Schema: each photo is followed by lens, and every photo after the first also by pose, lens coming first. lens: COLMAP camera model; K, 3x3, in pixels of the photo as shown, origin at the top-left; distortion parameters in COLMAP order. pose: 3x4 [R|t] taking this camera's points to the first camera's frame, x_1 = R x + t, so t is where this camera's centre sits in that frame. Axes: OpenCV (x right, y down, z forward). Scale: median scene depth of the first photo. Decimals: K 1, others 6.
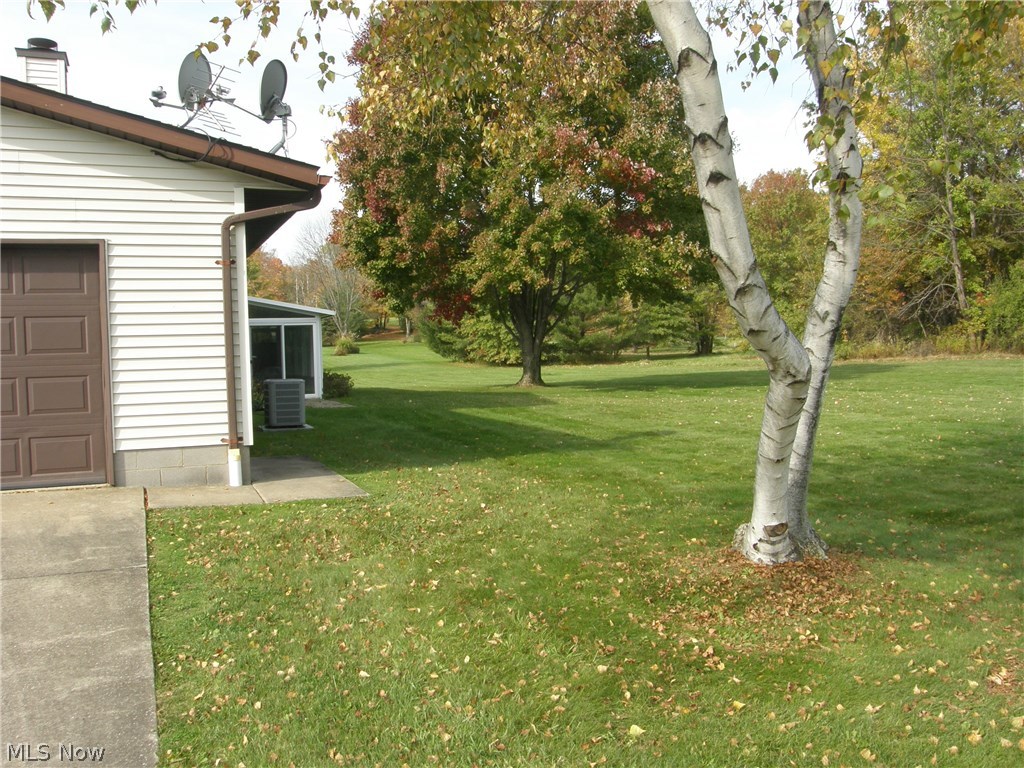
lens RADIAL K [[866.2, 0, 515.0], [0, 866.2, 381.2], [0, 0, 1]] dist [-0.084233, 0.010862]
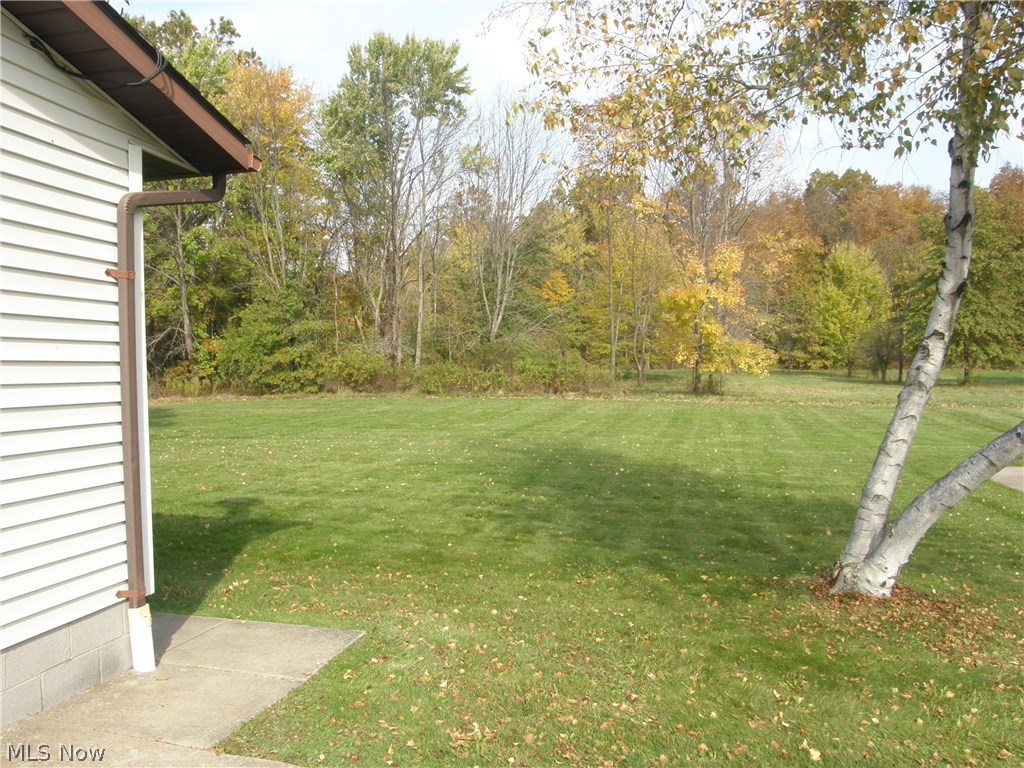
lens RADIAL K [[866.2, 0, 513.0], [0, 866.2, 385.5], [0, 0, 1]] dist [-0.084233, 0.010862]
pose [[0.543467, -0.002041, 0.839428, -0.659208], [0.036032, 0.999132, -0.020899, -0.045096], [-0.838657, 0.041604, 0.543069, 0.485679]]
